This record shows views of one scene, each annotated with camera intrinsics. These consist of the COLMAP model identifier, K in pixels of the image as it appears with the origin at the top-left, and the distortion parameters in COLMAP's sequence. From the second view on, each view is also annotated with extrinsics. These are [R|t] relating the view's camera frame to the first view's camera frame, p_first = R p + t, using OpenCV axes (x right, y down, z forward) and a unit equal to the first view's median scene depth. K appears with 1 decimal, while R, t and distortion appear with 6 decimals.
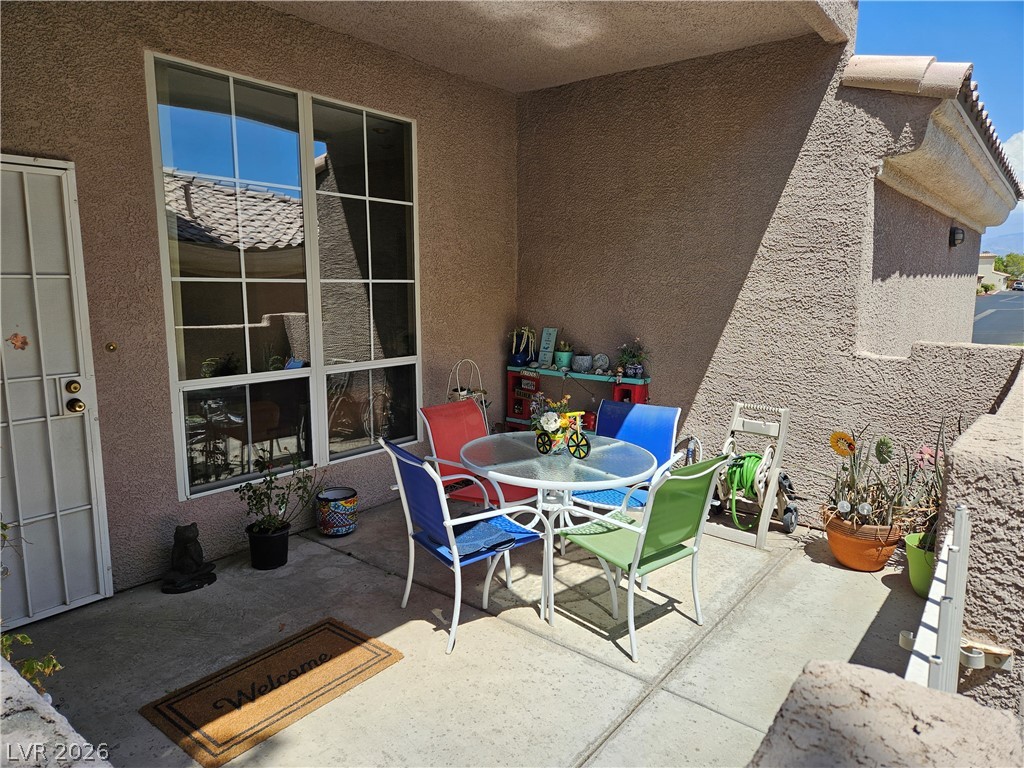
lens RADIAL K [[681.4, 0, 508.9], [0, 681.4, 382.6], [0, 0, 1]] dist [0.077512, -0.064464]
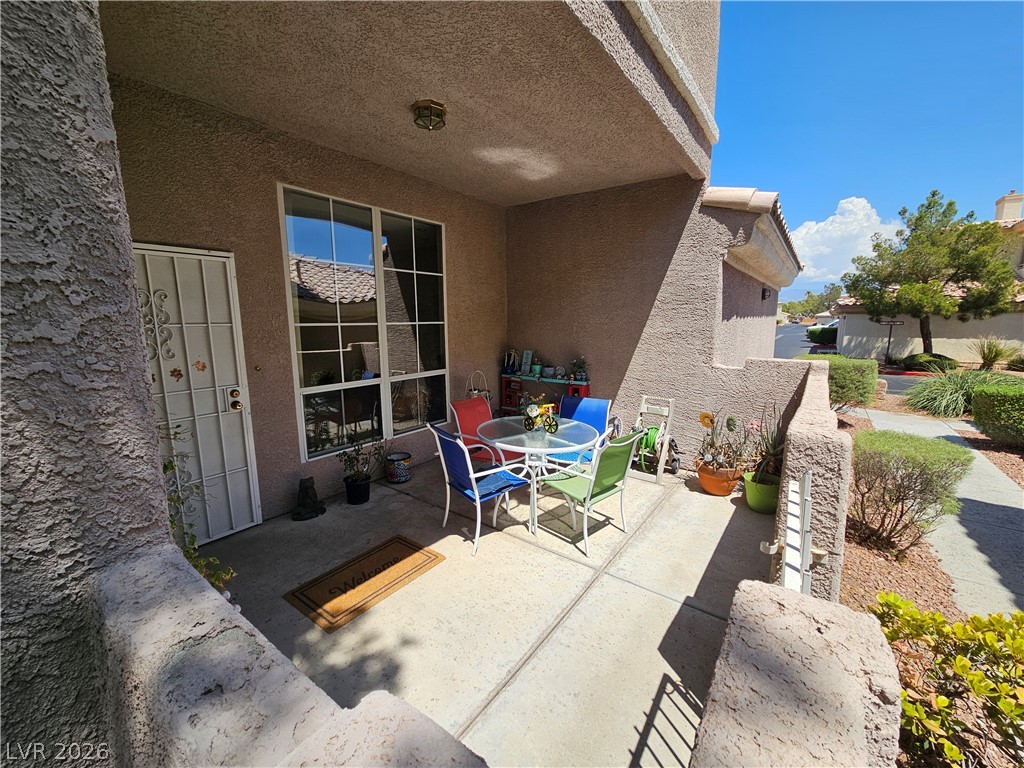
lens RADIAL K [[419.9, 0, 513.6], [0, 419.9, 382.7], [0, 0, 1]] dist [-0.000498, 0.000380]
pose [[0.999164, -0.013820, 0.038482, -0.020101], [0.013689, 0.999900, 0.003652, -0.011370], [-0.038529, -0.003123, 0.999253, 0.010323]]
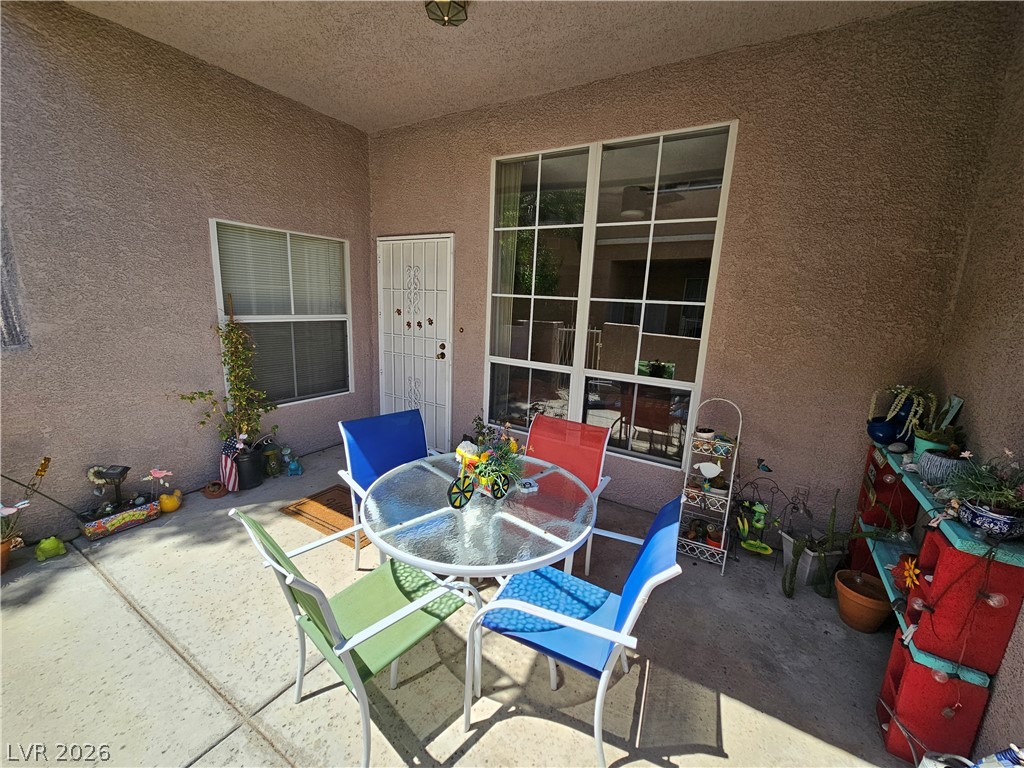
lens RADIAL K [[419.9, 0, 510.3], [0, 419.9, 384.3], [0, 0, 1]] dist [-0.000498, 0.000380]
pose [[0.122399, 0.203852, -0.971320, 0.519123], [-0.186893, 0.965904, 0.179165, -0.122481], [0.974725, 0.159604, 0.156324, 0.859000]]
